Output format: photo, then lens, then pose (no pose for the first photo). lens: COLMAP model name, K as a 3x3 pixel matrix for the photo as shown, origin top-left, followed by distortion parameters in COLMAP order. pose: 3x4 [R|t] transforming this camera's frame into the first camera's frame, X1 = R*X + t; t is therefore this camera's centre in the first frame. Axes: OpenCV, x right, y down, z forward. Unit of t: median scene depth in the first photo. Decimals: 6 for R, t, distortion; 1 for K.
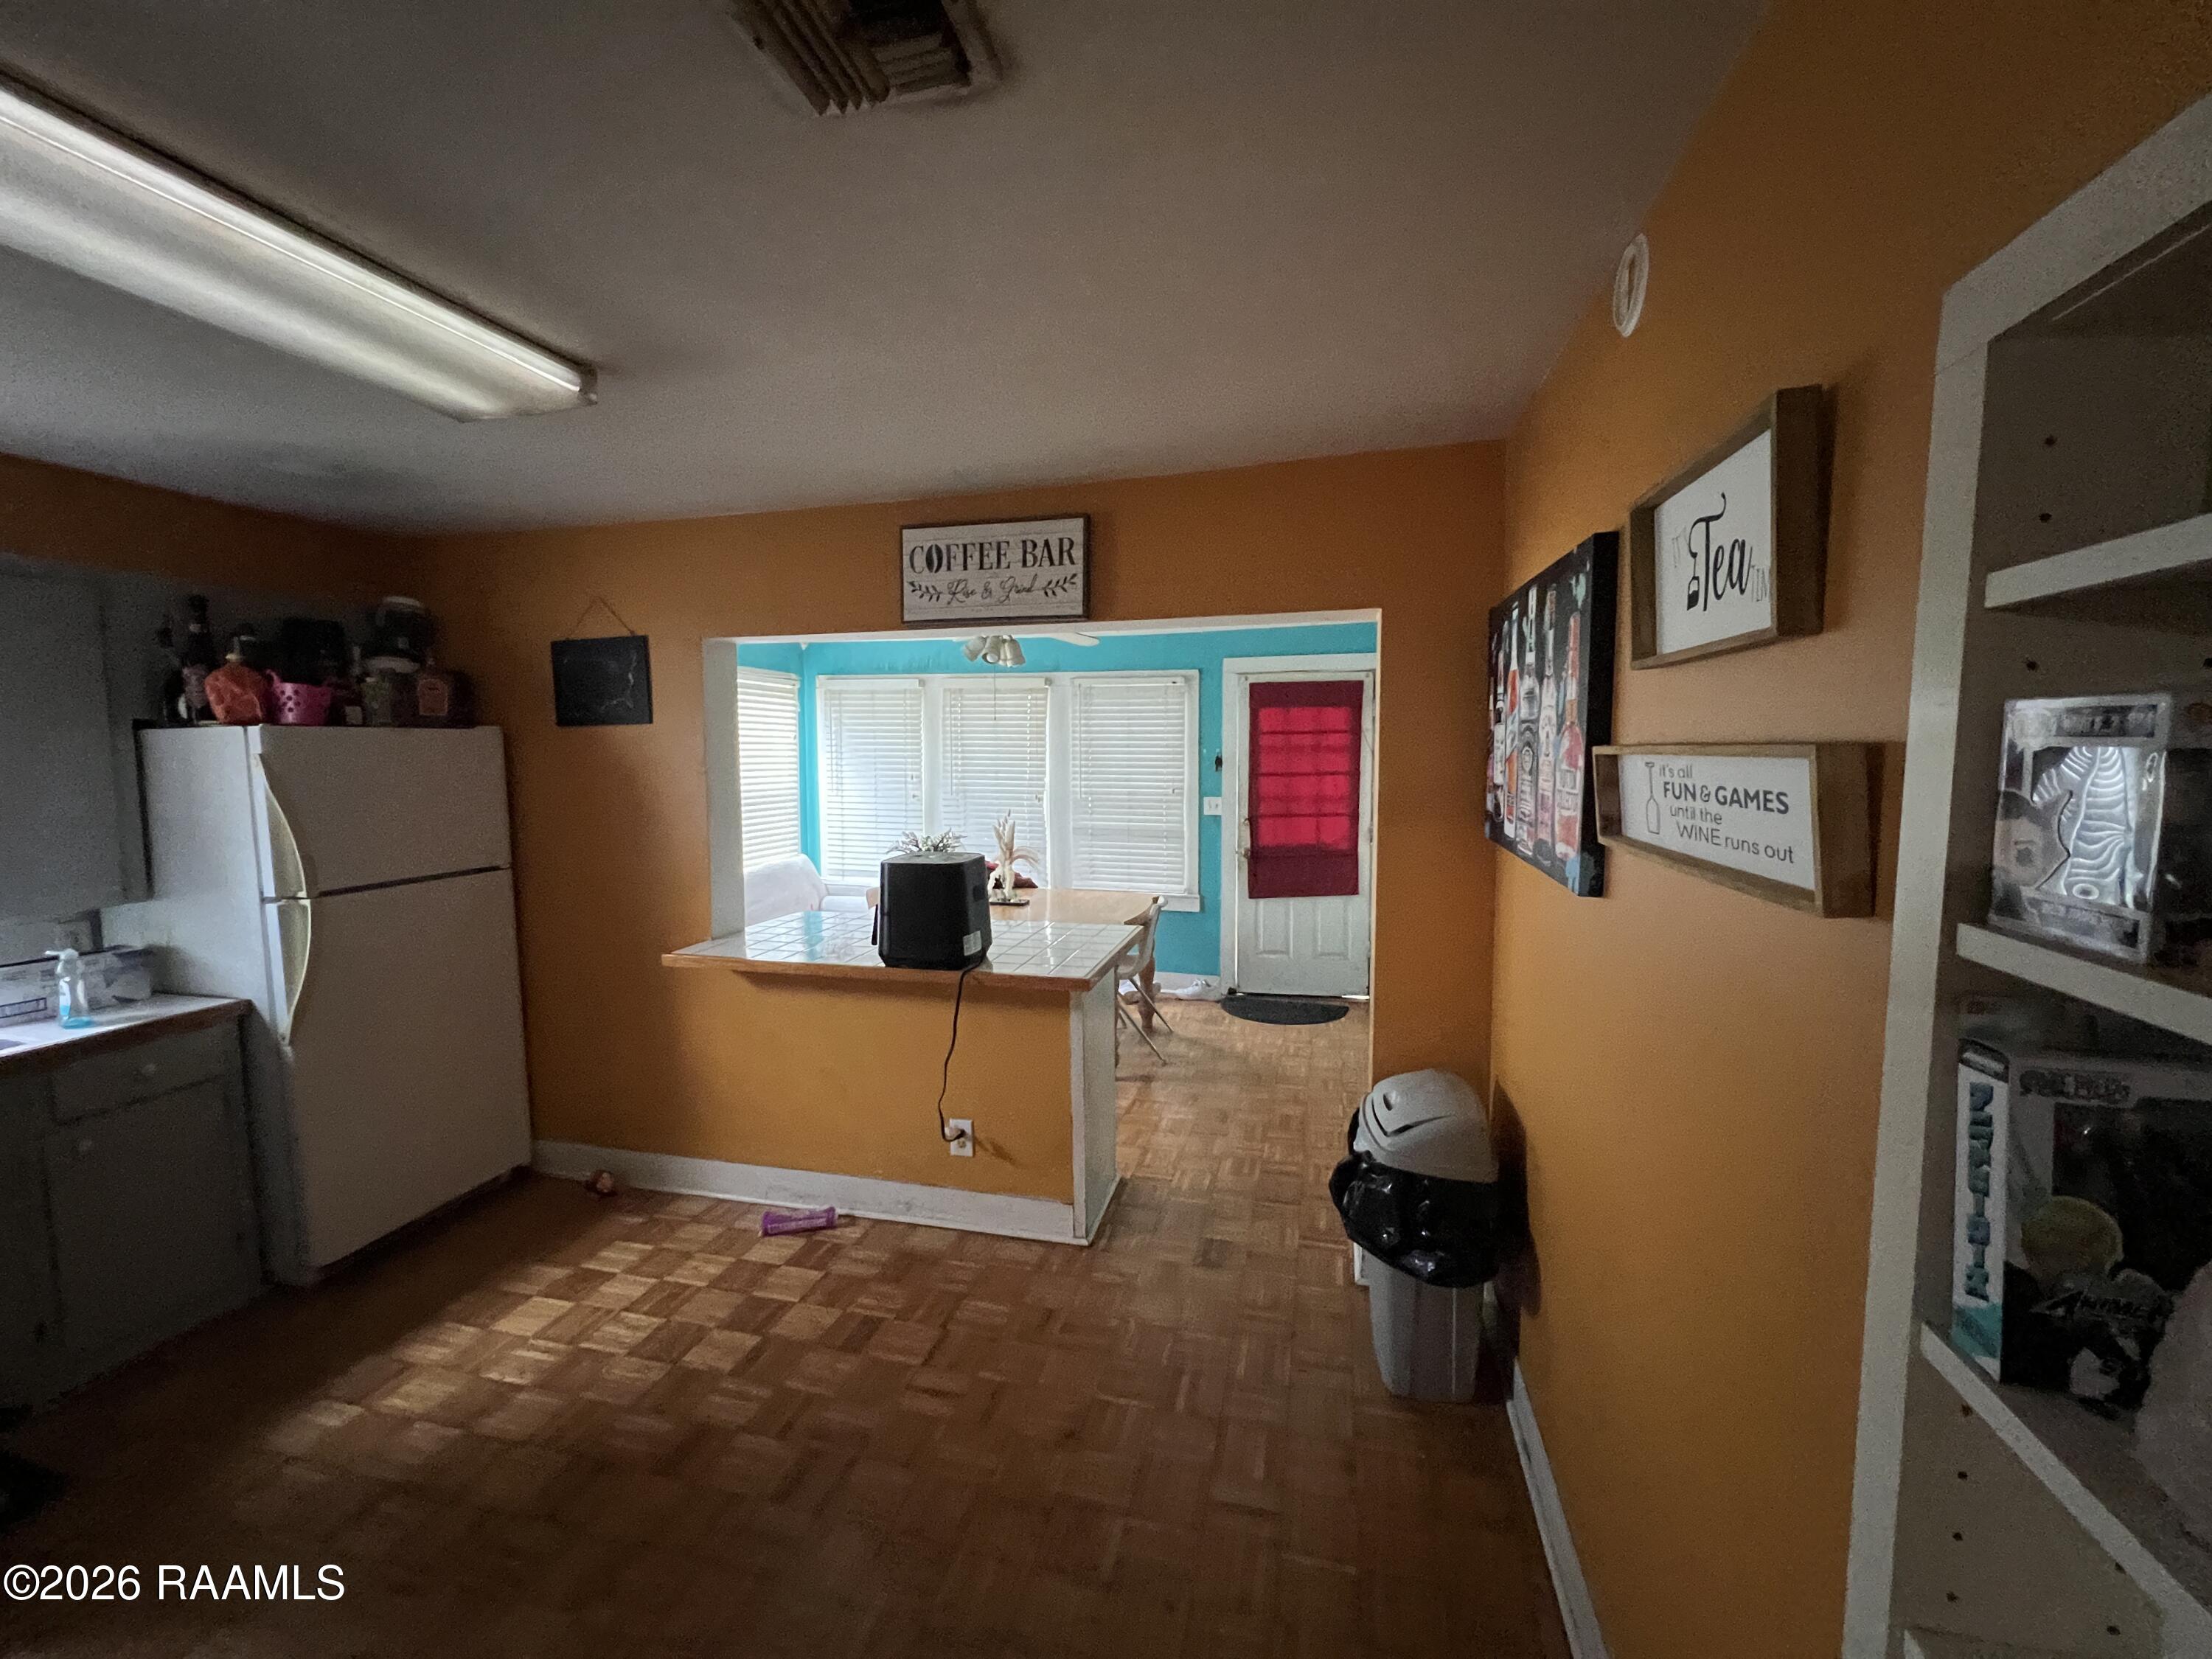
lens RADIAL K [[887.5, 0, 1100.8], [0, 887.5, 821.7], [0, 0, 1]] dist [-0.002628, 0.000482]
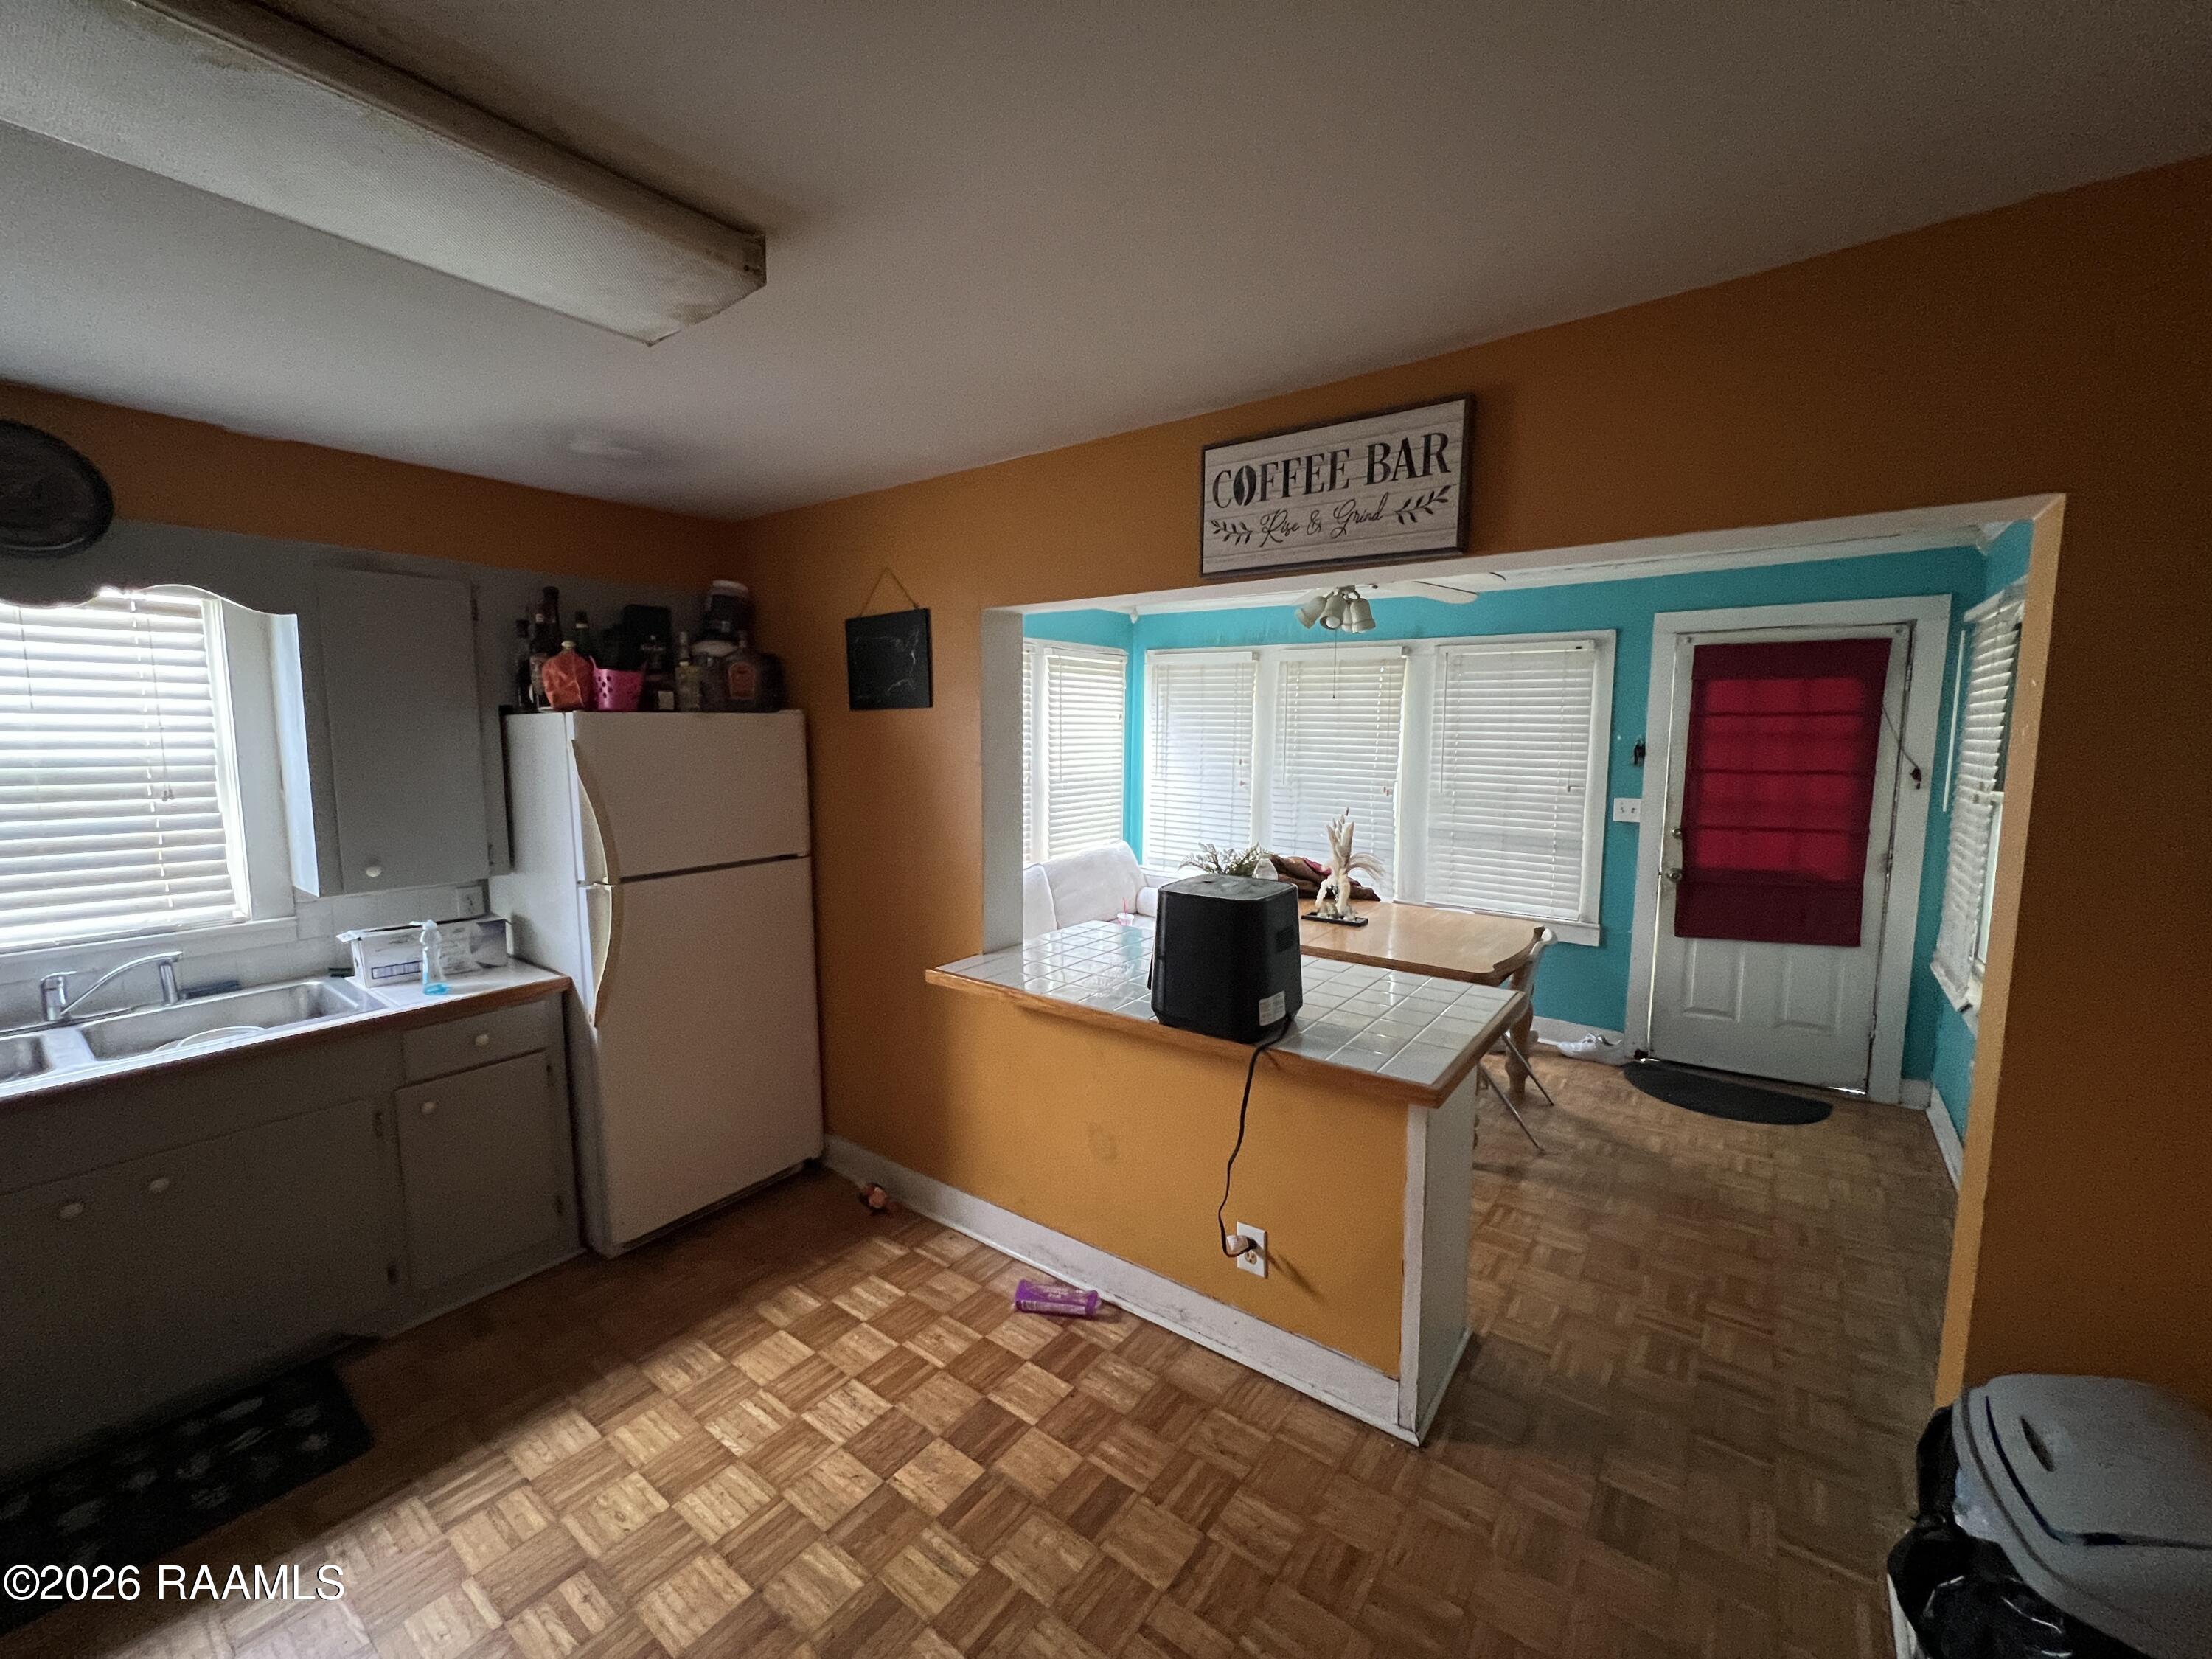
lens RADIAL K [[887.5, 0, 1100.2], [0, 887.5, 822.8], [0, 0, 1]] dist [-0.002628, 0.000482]
pose [[0.924248, 0.048358, -0.378717, -0.005257], [-0.036928, 0.998618, 0.037391, -0.038520], [0.380002, -0.020573, 0.924757, 0.263945]]
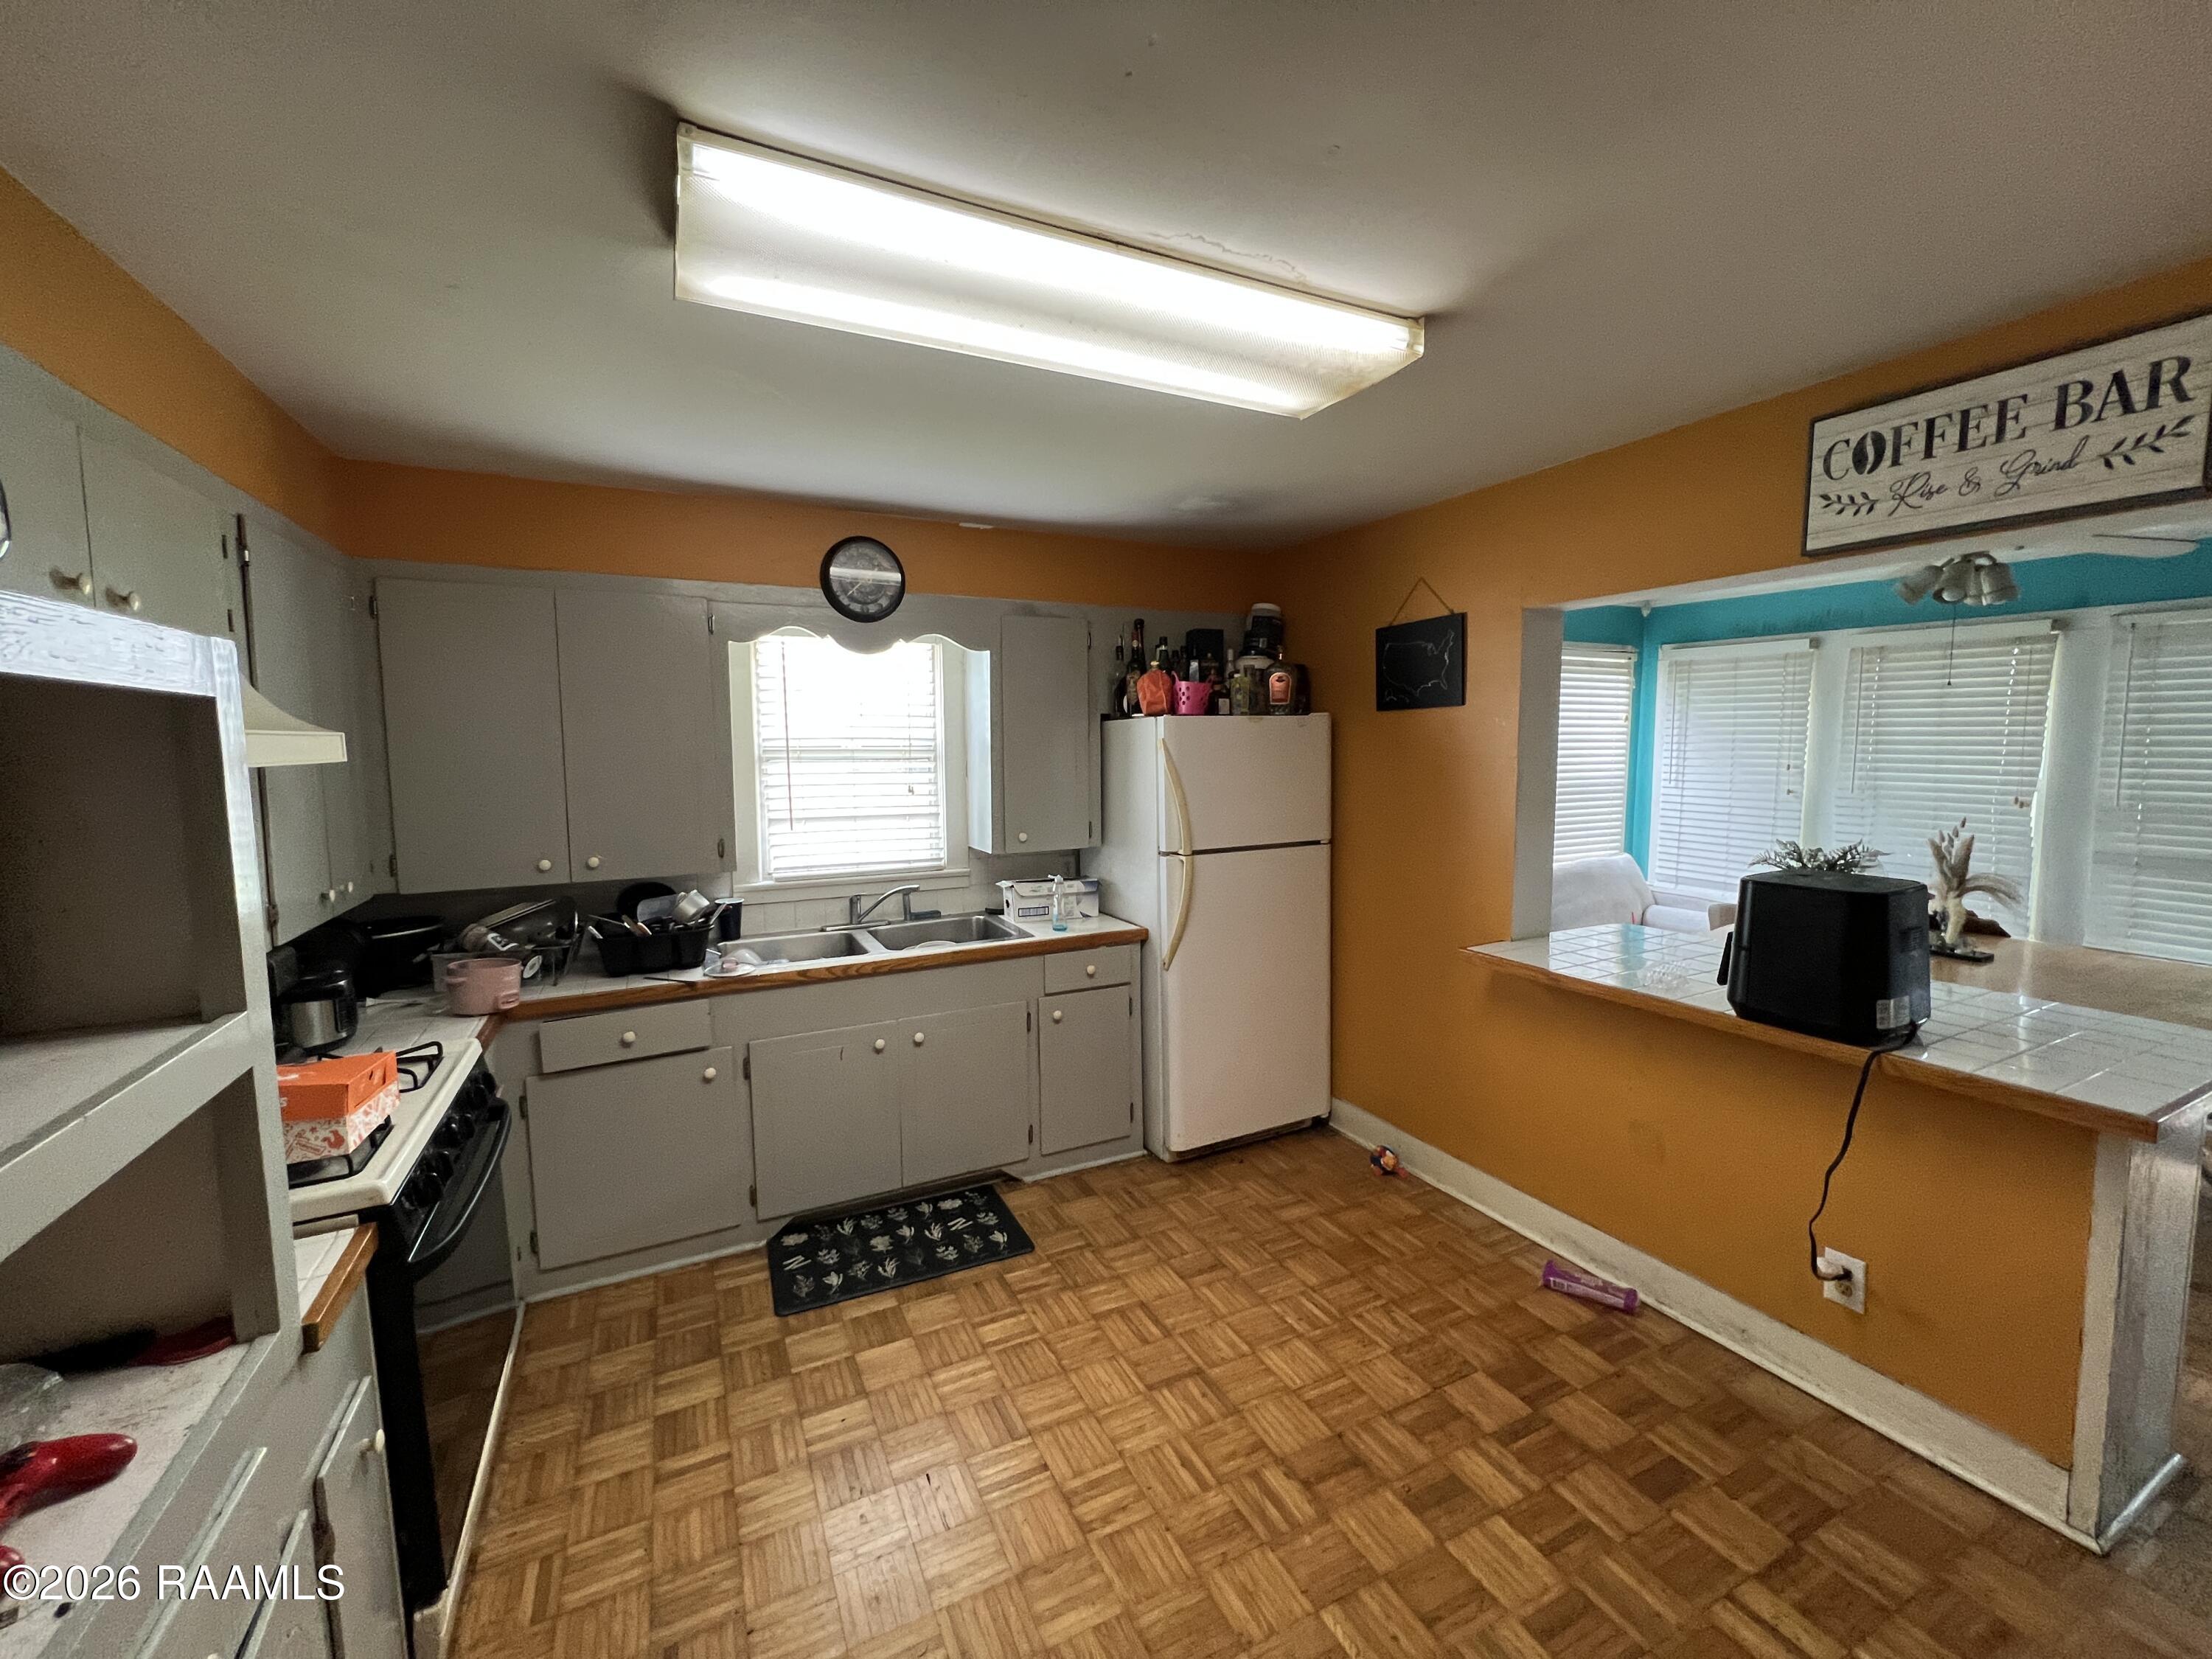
lens RADIAL K [[887.5, 0, 1098.5], [0, 887.5, 821.9], [0, 0, 1]] dist [-0.002628, 0.000482]
pose [[0.650184, 0.065432, -0.756954, -0.035881], [-0.053916, 0.997747, 0.039935, -0.002596], [0.757861, 0.014847, 0.652247, 0.092915]]
